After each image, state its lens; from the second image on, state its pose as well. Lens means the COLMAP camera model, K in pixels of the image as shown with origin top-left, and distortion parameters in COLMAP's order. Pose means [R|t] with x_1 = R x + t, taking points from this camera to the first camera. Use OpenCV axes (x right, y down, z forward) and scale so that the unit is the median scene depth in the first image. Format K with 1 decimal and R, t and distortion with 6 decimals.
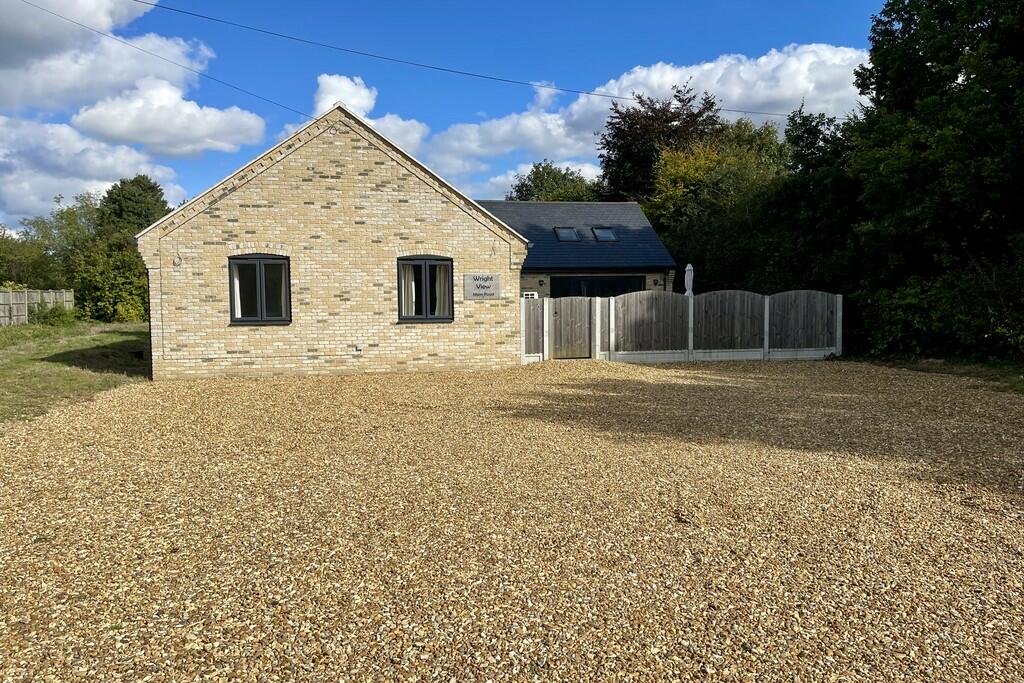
lens RADIAL K [[776.9, 0, 514.2], [0, 776.9, 351.6], [0, 0, 1]] dist [0.072055, -0.092910]
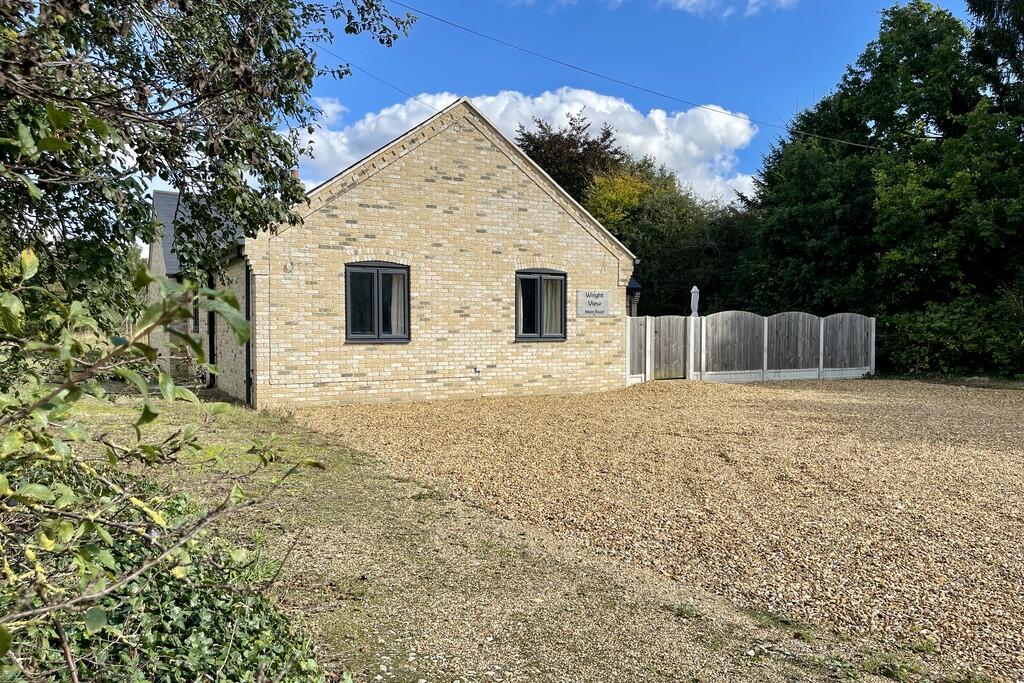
lens RADIAL K [[776.9, 0, 517.1], [0, 776.9, 352.1], [0, 0, 1]] dist [0.072055, -0.092910]
pose [[0.957740, 0.000742, 0.287635, -0.404196], [0.007368, 0.999605, -0.027111, 0.000100], [-0.287541, 0.028085, 0.957356, 0.124446]]
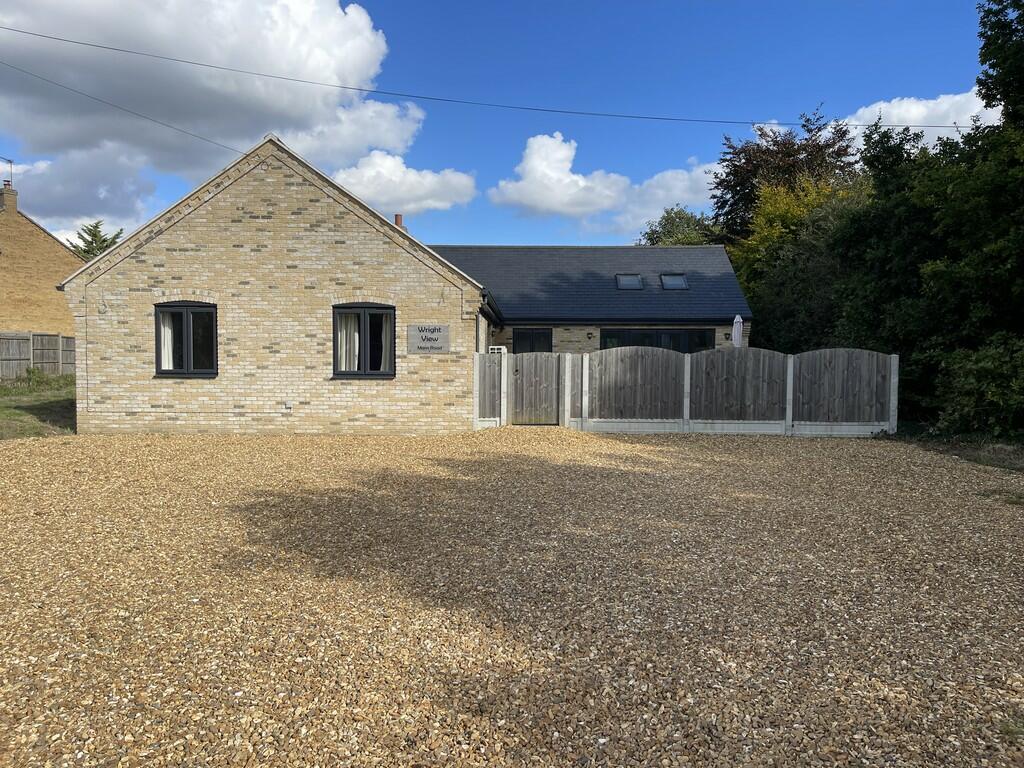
lens RADIAL K [[776.6, 0, 516.9], [0, 776.6, 390.6], [0, 0, 1]] dist [0.044851, -0.022572]
pose [[0.972772, 0.026019, -0.230300, 0.258055], [-0.030088, 0.999447, -0.014172, -0.016611], [0.229804, 0.020715, 0.973016, 0.179985]]
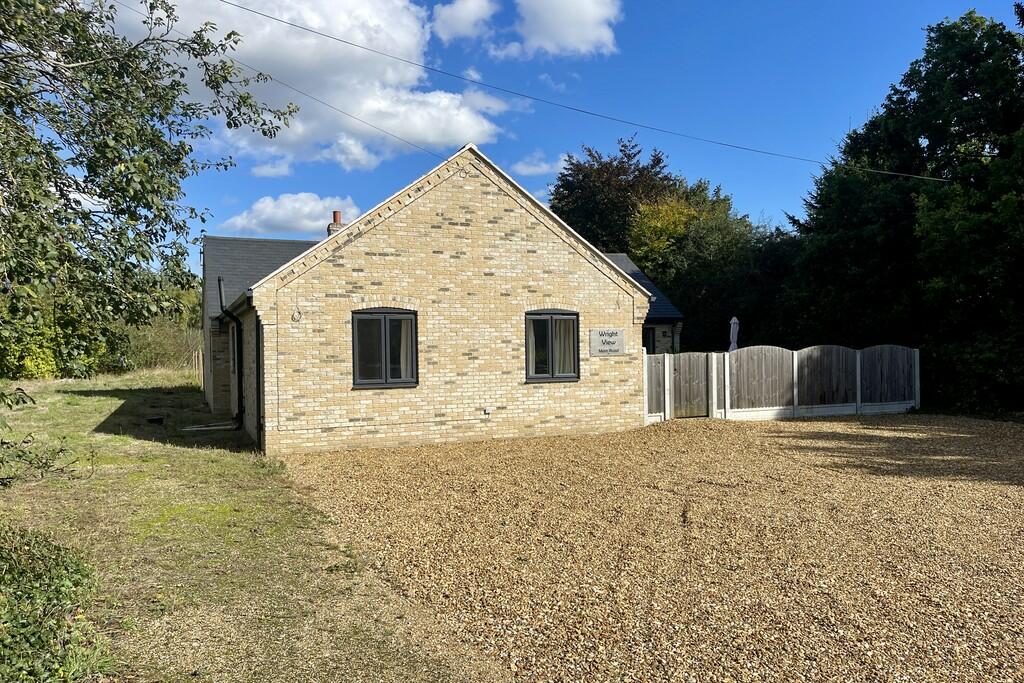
lens RADIAL K [[776.9, 0, 515.7], [0, 776.9, 355.4], [0, 0, 1]] dist [0.072055, -0.092910]
pose [[0.981066, -0.006388, 0.193566, -0.333019], [0.016904, 0.998466, -0.052723, -0.020888], [-0.192933, 0.054997, 0.979669, 0.105205]]
